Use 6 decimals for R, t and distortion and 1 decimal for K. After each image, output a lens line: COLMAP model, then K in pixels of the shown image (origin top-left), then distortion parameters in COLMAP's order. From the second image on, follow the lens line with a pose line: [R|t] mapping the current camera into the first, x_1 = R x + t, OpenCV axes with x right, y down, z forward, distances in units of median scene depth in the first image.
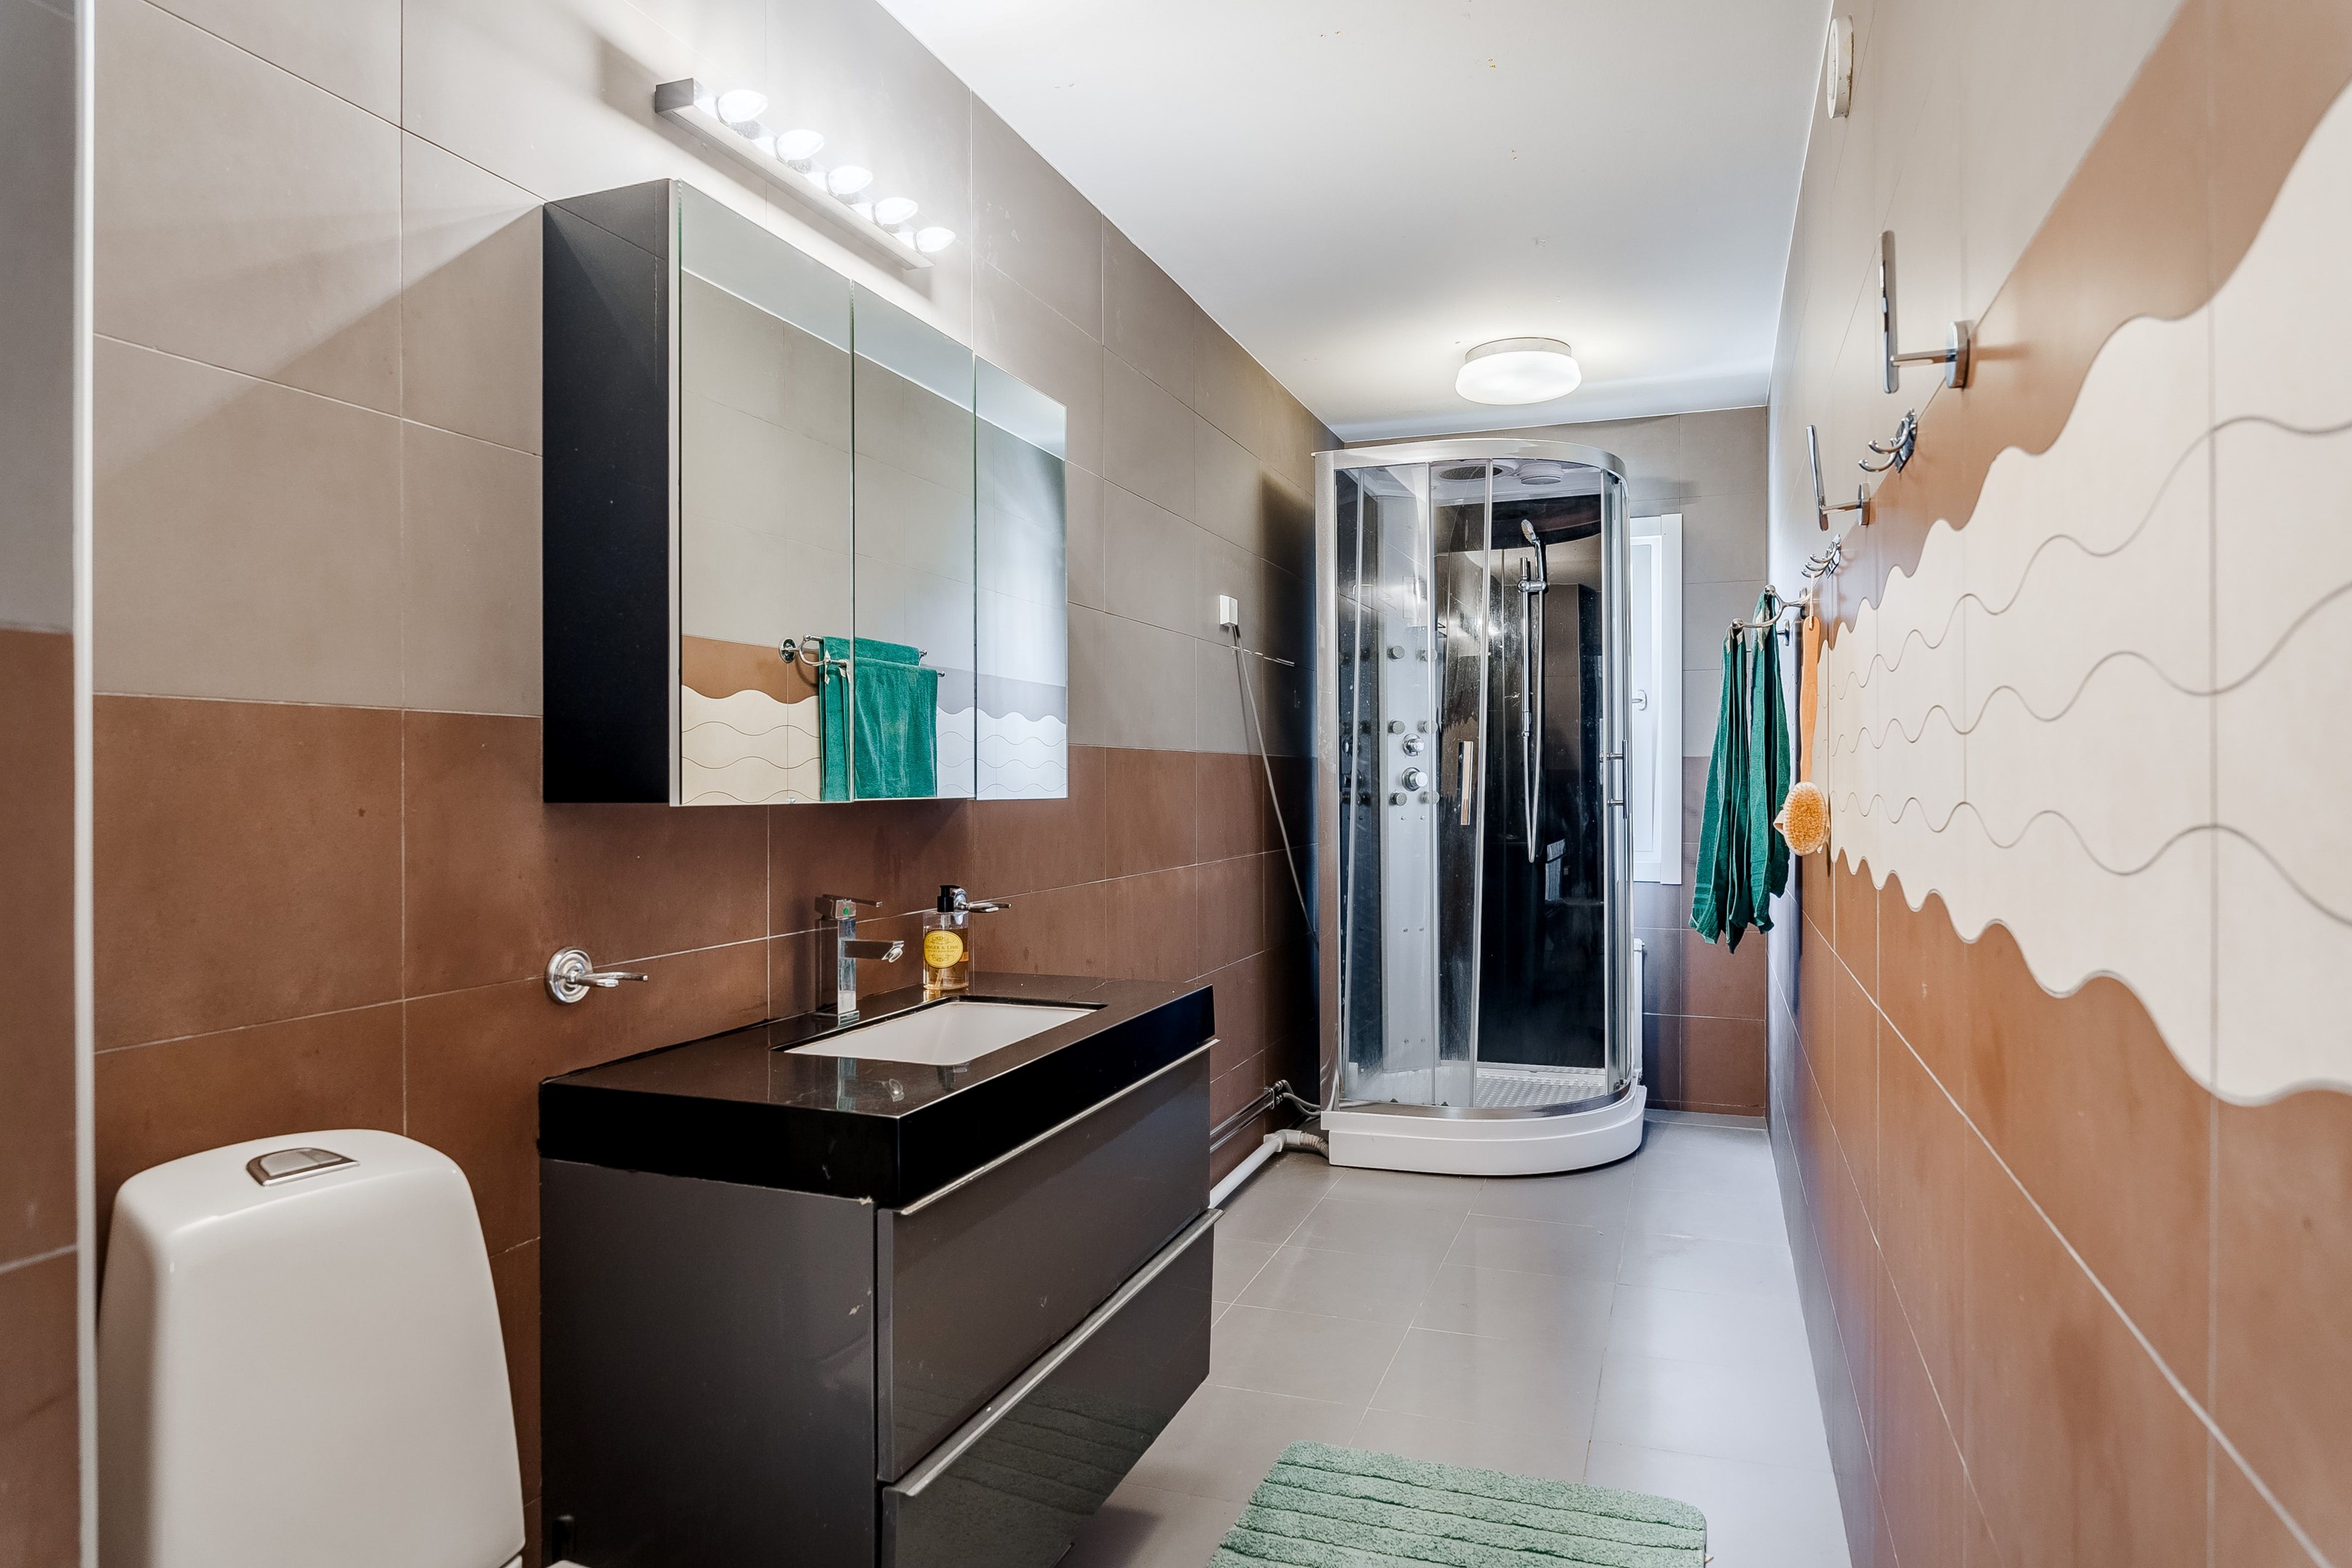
lens RADIAL K [[1399.0, 0, 1172.9], [0, 1399.0, 783.5], [0, 0, 1]] dist [-0.035934, 0.001201]
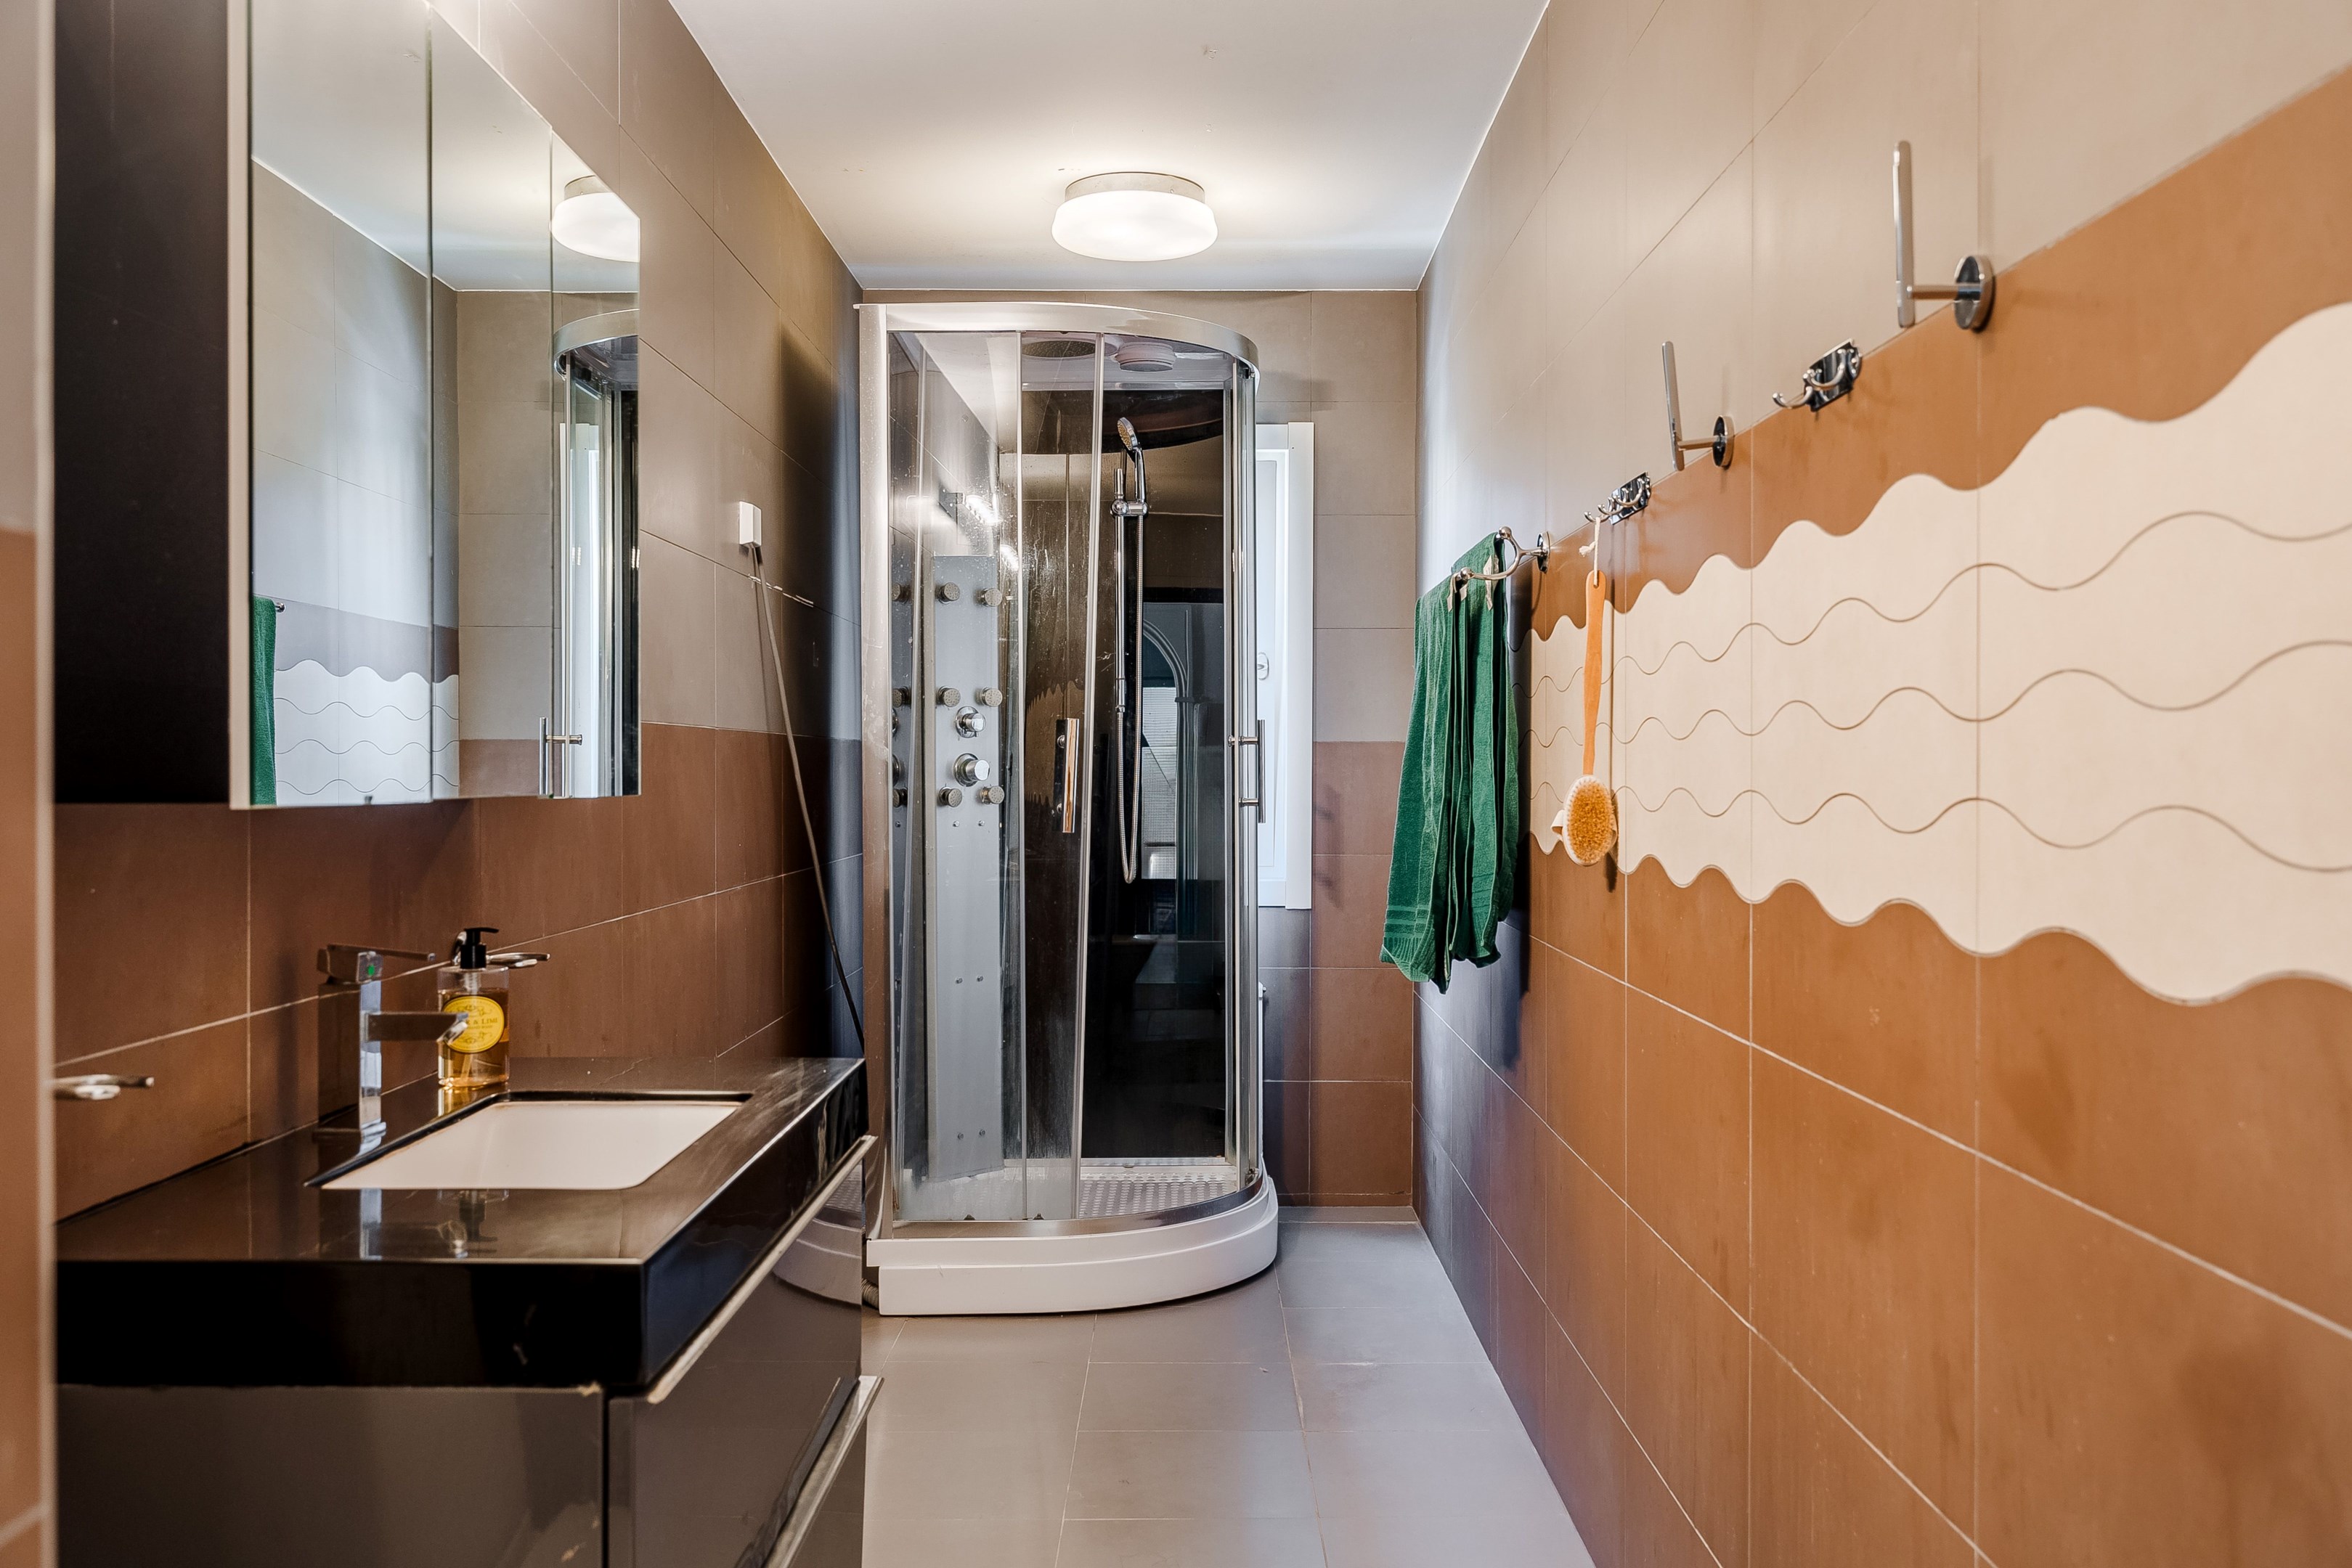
lens RADIAL K [[2021.9, 0, 1179.3], [0, 2021.9, 785.1], [0, 0, 1]] dist [-0.029278, -0.007051]
pose [[0.933146, 0.000693, 0.359497, -0.115171], [-0.002271, 0.999990, 0.003965, 0.000366], [-0.359491, -0.004516, 0.933138, -0.006059]]
